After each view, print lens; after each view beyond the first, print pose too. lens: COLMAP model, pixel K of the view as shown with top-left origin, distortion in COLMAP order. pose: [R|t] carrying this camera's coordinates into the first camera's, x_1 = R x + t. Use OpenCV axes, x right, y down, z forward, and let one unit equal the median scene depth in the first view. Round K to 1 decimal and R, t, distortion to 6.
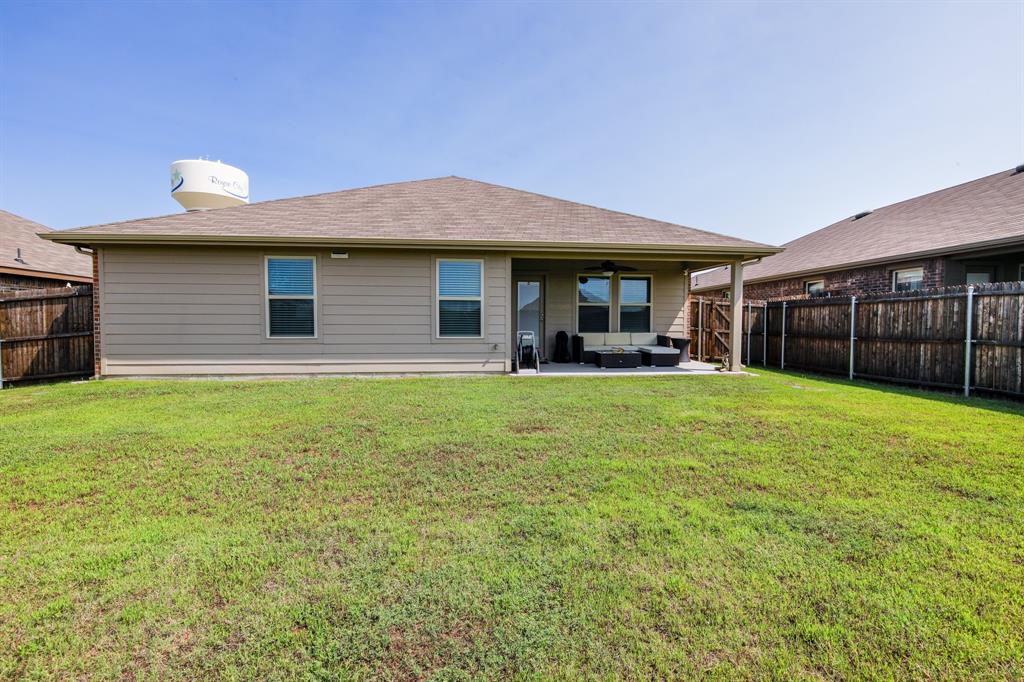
lens RADIAL K [[453.8, 0, 511.9], [0, 453.8, 338.5], [0, 0, 1]] dist [-0.015941, -0.000368]
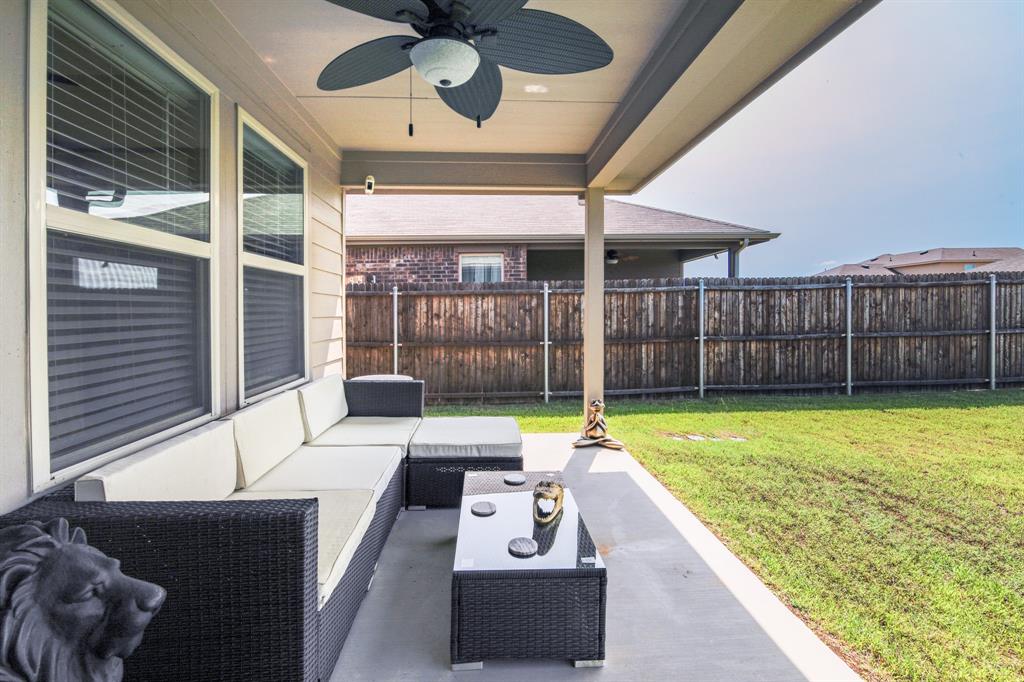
lens RADIAL K [[573.1, 0, 505.1], [0, 573.1, 310.2], [0, 0, 1]] dist [0.007054, 0.001132]
pose [[0.015921, 0.017927, 0.999713, -0.165694], [0.049617, 0.998593, -0.018697, -0.044729], [-0.998641, 0.049900, 0.015009, 1.238585]]
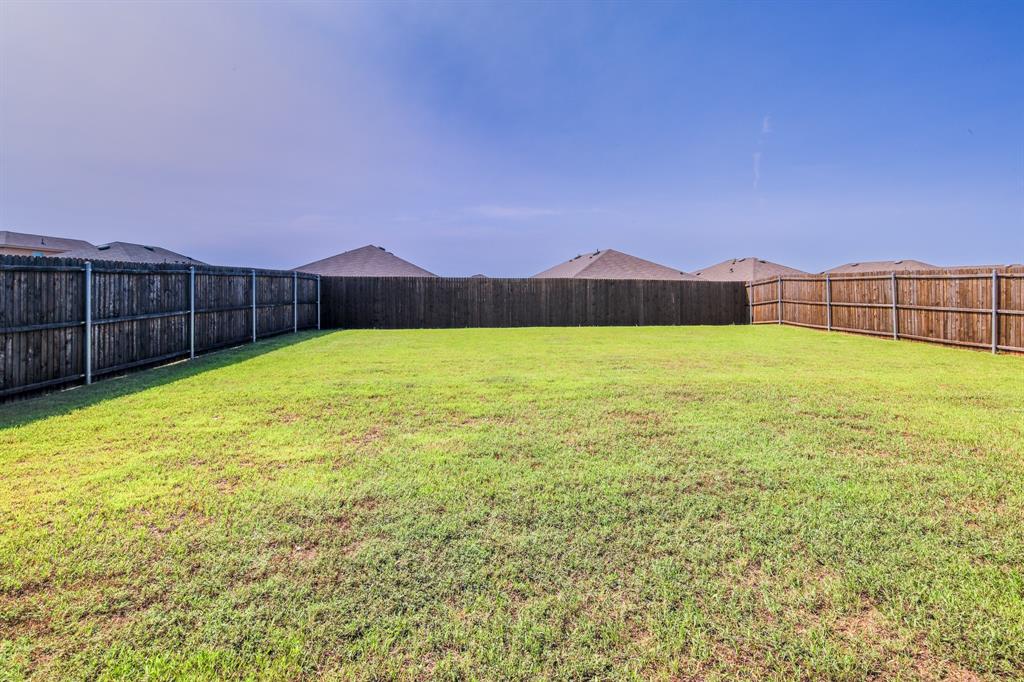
lens RADIAL K [[453.8, 0, 491.5], [0, 453.8, 293.9], [0, 0, 1]] dist [-0.015941, -0.000368]
pose [[-0.998105, 0.026997, 0.055294, 0.078965], [0.029289, 0.998727, 0.041079, -0.042601], [-0.054114, 0.042620, -0.997625, 1.131504]]
